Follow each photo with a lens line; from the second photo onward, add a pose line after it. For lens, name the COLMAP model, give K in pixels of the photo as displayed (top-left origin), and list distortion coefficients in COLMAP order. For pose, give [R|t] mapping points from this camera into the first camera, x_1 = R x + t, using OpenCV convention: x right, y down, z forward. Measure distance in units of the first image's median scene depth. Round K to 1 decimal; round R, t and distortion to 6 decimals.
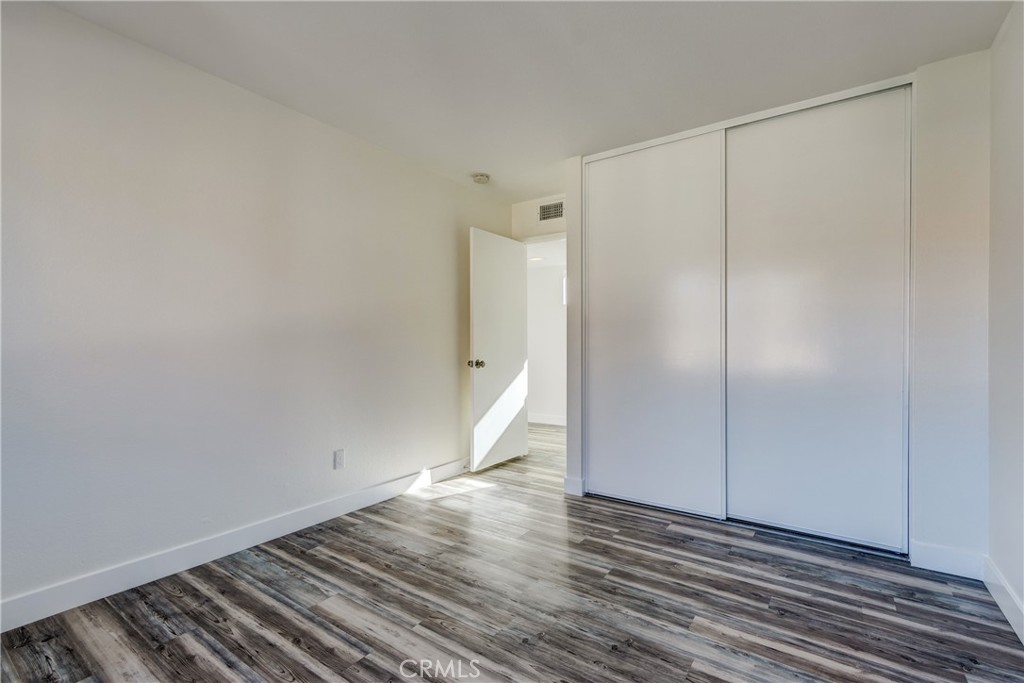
lens RADIAL K [[466.1, 0, 508.7], [0, 466.1, 340.7], [0, 0, 1]] dist [0.007126, -0.001659]
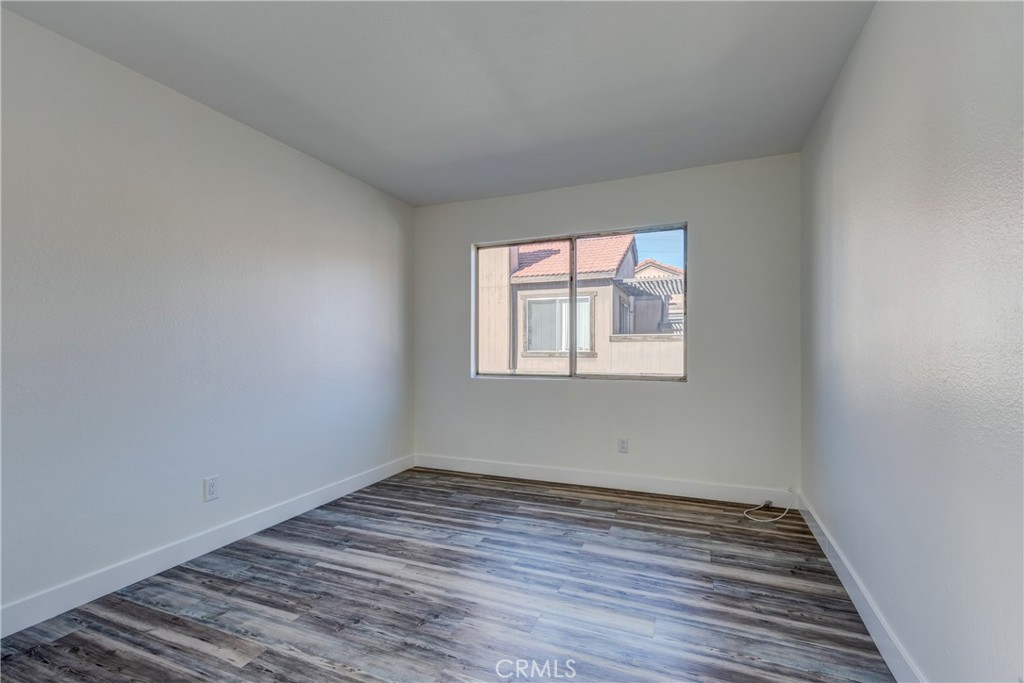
lens RADIAL K [[466.1, 0, 510.9], [0, 466.1, 345.6], [0, 0, 1]] dist [0.007126, -0.001659]
pose [[-0.975066, 0.000658, -0.221916, 0.104802], [0.000972, 0.999999, -0.001308, -0.013859], [0.221914, -0.001491, -0.975065, 2.035418]]
